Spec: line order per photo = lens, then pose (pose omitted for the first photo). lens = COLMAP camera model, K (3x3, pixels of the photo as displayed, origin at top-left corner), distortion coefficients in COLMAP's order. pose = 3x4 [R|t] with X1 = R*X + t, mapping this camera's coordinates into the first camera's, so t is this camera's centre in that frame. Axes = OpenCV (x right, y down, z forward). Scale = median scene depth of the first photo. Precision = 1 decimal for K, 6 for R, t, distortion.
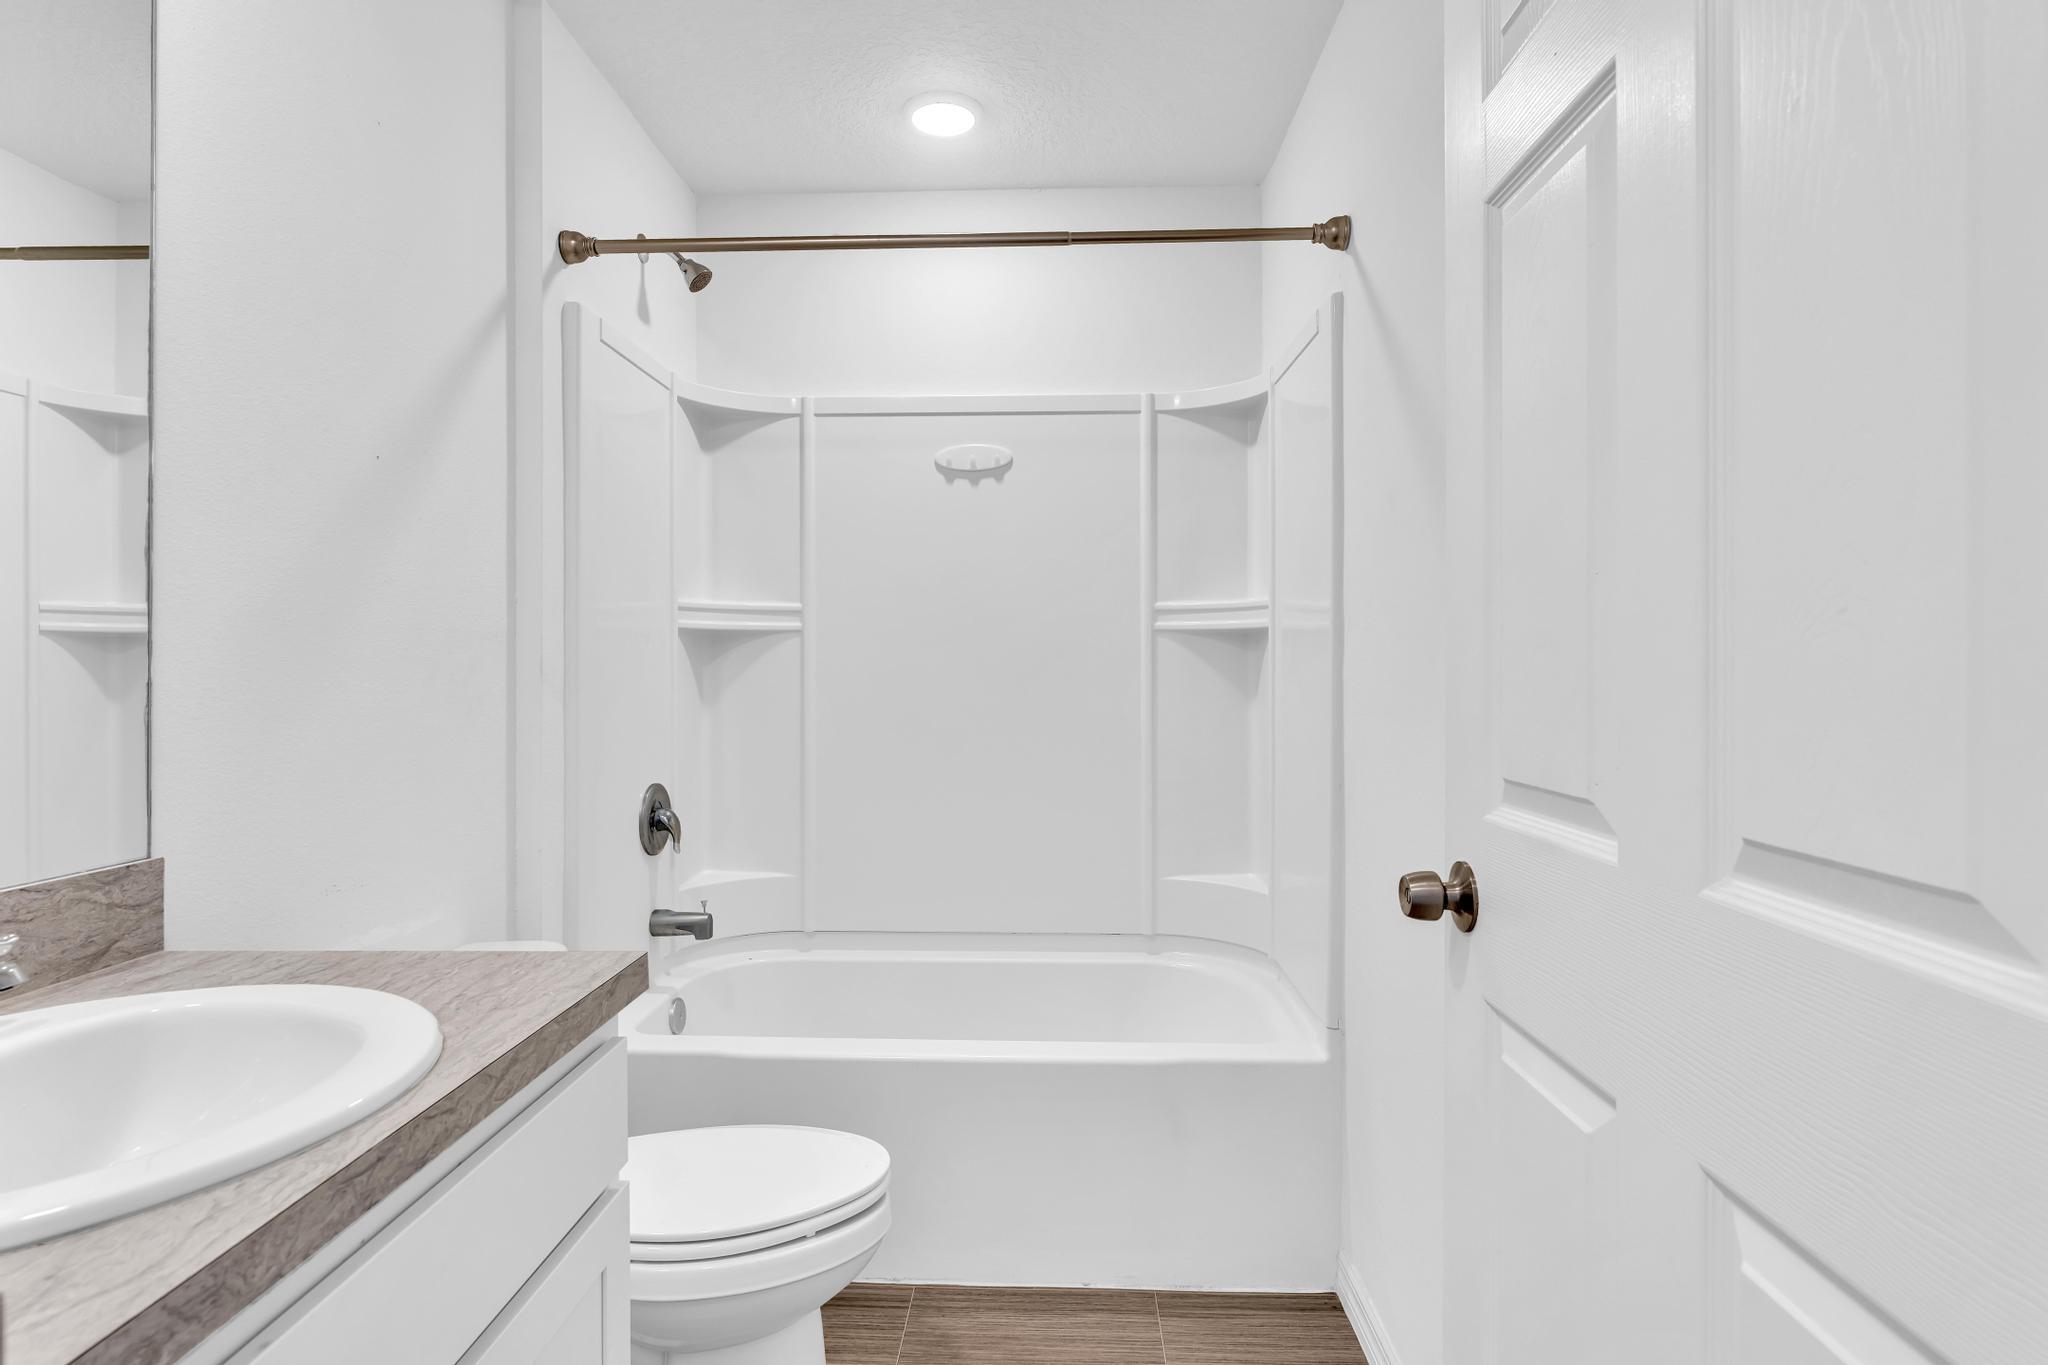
lens RADIAL K [[1048.6, 0, 1025.5], [0, 1048.6, 666.0], [0, 0, 1]] dist [-0.000579, 0.000508]
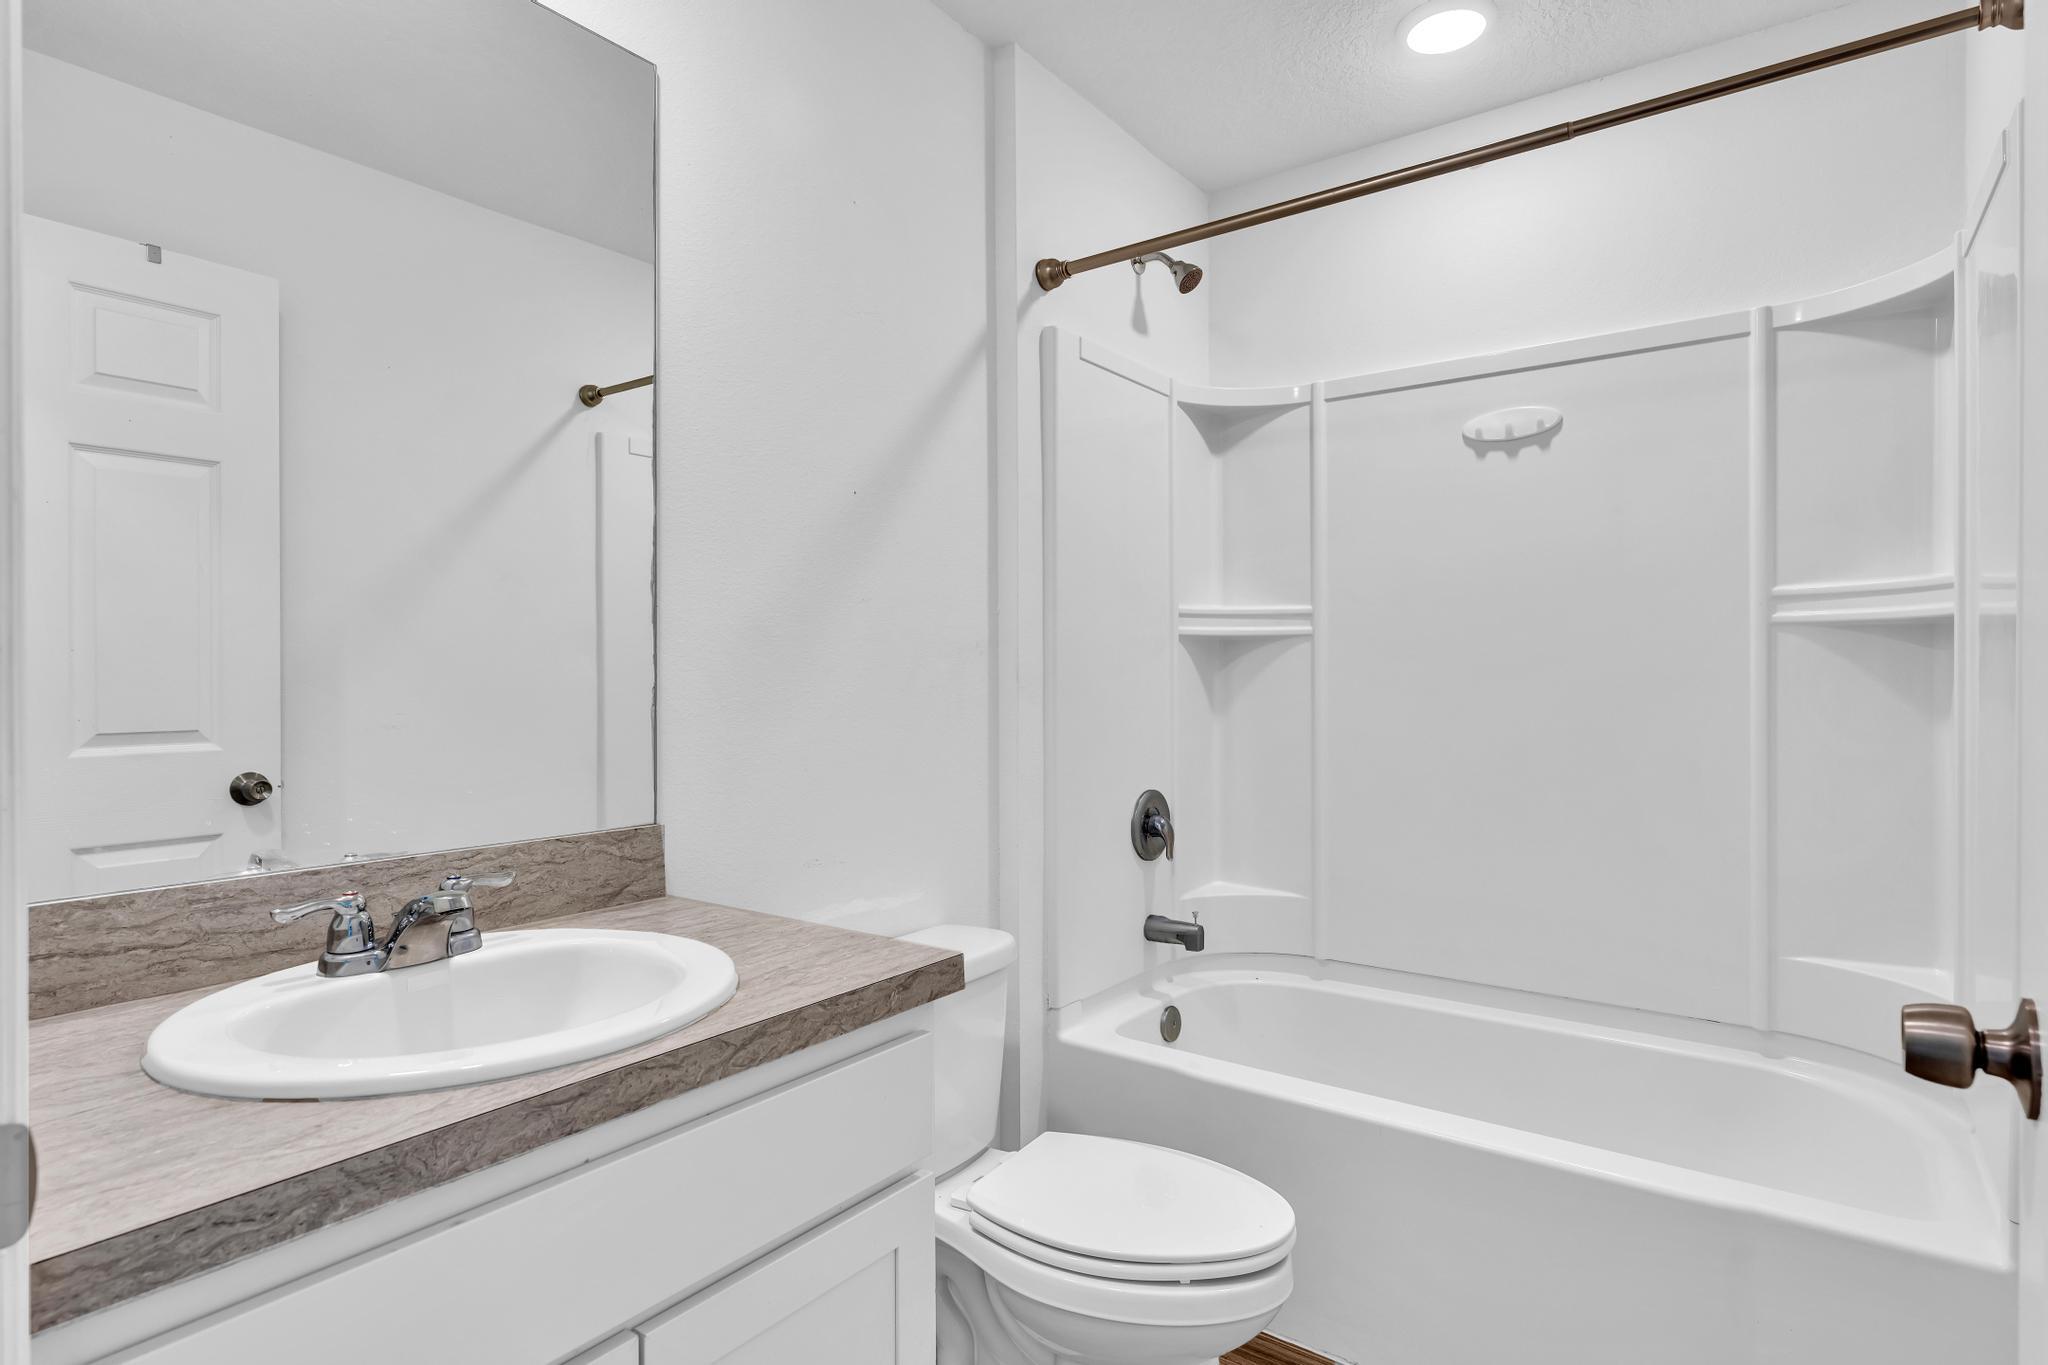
lens RADIAL K [[1073.5, 0, 1024.0], [0, 1073.5, 682.5], [0, 0, 1]] dist [-0.001165, -0.000768]
pose [[0.826836, 0.002630, -0.562436, 0.152205], [0.002086, 0.999968, 0.007742, 0.000830], [0.562439, -0.007574, 0.826804, 0.095424]]
